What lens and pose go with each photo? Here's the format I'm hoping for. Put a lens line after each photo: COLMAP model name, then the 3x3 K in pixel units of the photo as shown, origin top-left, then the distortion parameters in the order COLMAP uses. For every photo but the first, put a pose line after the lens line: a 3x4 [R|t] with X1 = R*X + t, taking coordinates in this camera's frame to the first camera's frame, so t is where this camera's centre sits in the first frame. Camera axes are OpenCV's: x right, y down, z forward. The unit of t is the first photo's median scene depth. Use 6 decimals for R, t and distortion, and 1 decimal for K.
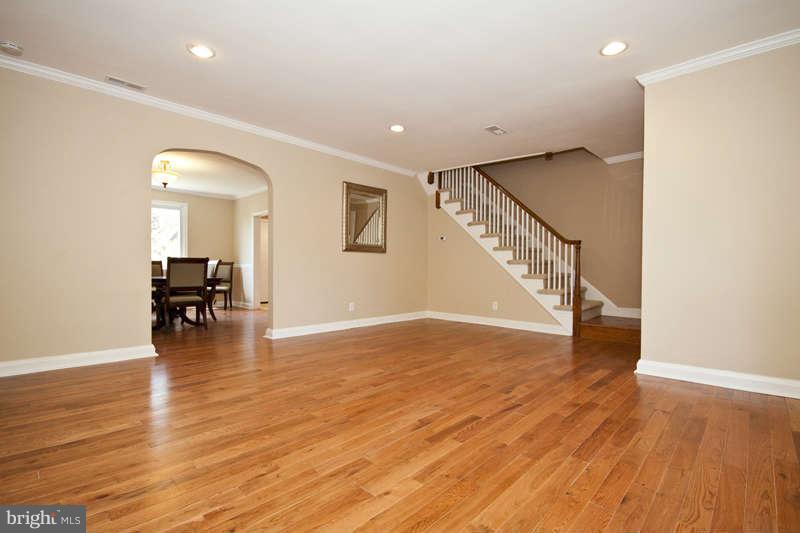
lens RADIAL K [[372.9, 0, 402.4], [0, 372.9, 275.4], [0, 0, 1]] dist [-0.002662, -0.000021]
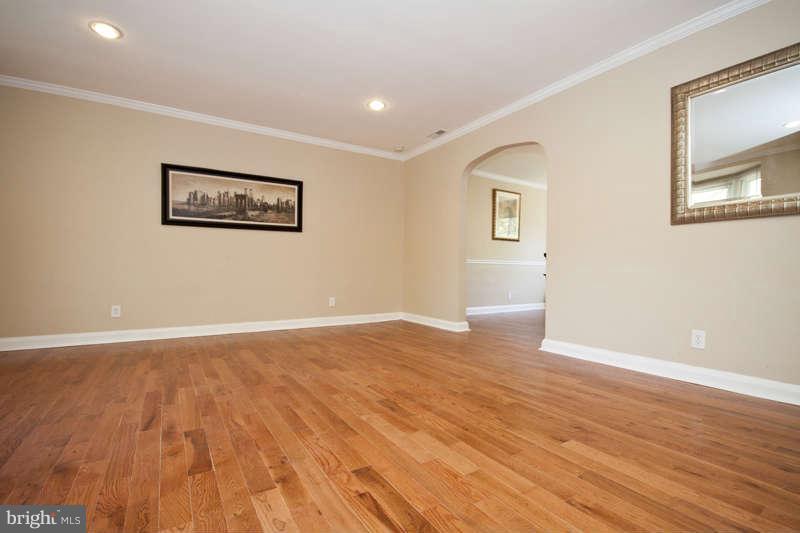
lens RADIAL K [[372.9, 0, 402.4], [0, 372.9, 275.4], [0, 0, 1]] dist [-0.002662, -0.000021]
pose [[-0.228622, 0.010244, -0.973461, 0.456717], [-0.026808, 0.999499, 0.016814, 0.005001], [0.973146, 0.029940, -0.228233, 0.824157]]
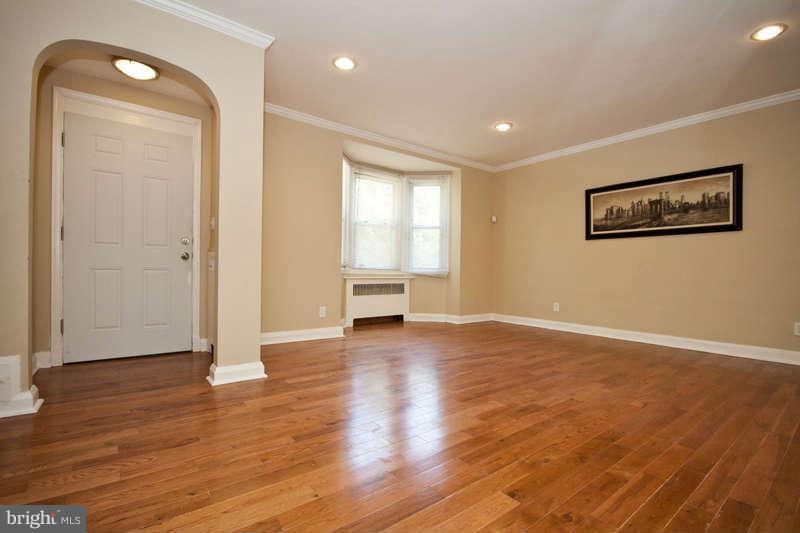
lens RADIAL K [[372.9, 0, 402.4], [0, 372.9, 275.4], [0, 0, 1]] dist [-0.002662, -0.000021]
pose [[-0.989661, -0.023388, 0.141507, 0.122305], [-0.019331, 0.999364, 0.029981, -0.004484], [-0.142118, 0.026936, -0.989483, 1.176262]]
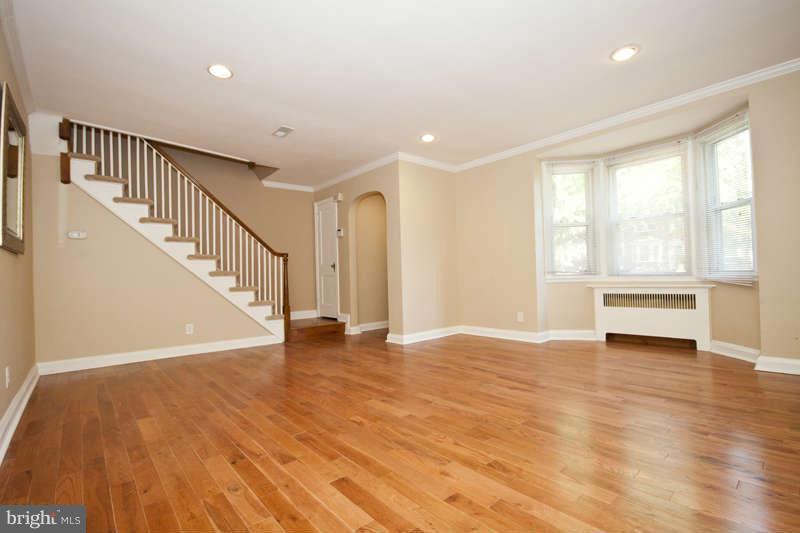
lens RADIAL K [[372.9, 0, 402.4], [0, 372.9, 275.4], [0, 0, 1]] dist [-0.002662, -0.000021]
pose [[0.084372, -0.004628, 0.996424, -0.580647], [0.045586, 0.998960, 0.000779, -0.014346], [-0.995391, 0.045357, 0.084495, 0.562790]]
